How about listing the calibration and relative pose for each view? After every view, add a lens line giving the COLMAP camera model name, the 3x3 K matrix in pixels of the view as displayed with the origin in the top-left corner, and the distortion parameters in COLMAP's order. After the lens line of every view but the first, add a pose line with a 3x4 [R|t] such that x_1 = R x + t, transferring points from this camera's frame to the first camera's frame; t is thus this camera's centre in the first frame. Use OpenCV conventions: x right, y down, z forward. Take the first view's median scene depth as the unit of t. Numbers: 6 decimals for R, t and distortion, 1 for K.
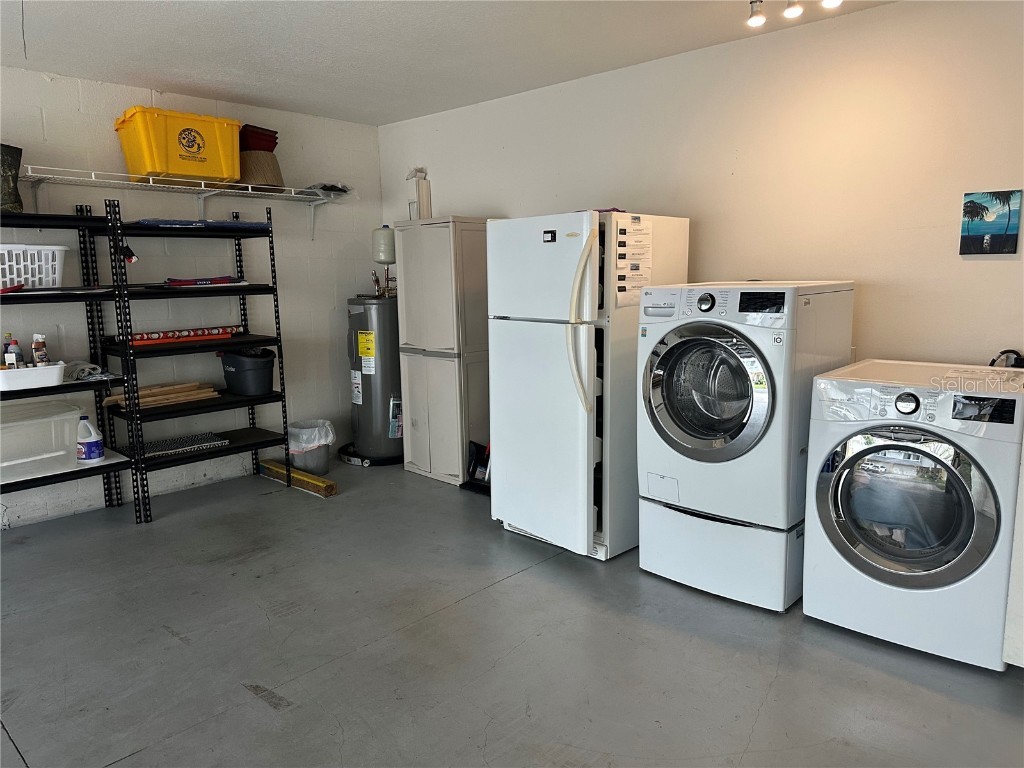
lens RADIAL K [[725.7, 0, 512.0], [0, 725.7, 384.0], [0, 0, 1]] dist [0.109517, -0.166173]
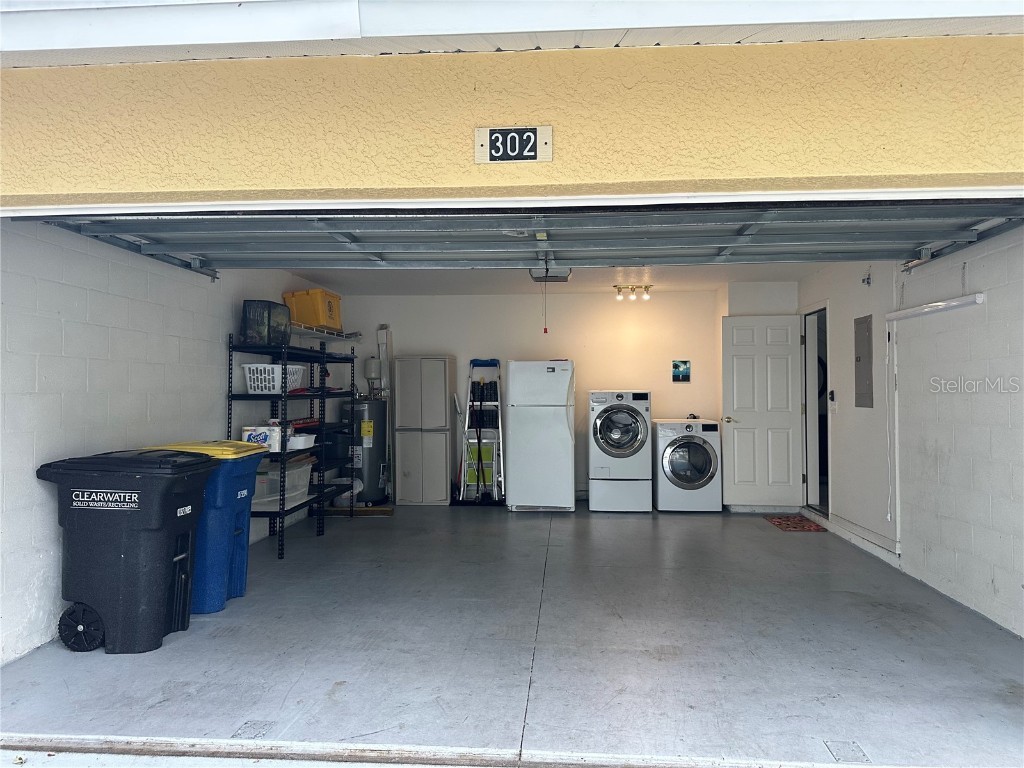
lens RADIAL K [[725.7, 0, 512.0], [0, 725.7, 384.0], [0, 0, 1]] dist [0.109517, -0.166173]
pose [[0.763287, 0.018241, 0.645802, -1.555210], [0.090103, 0.986827, -0.134367, 0.144871], [-0.639745, 0.160749, 0.751589, -0.667079]]
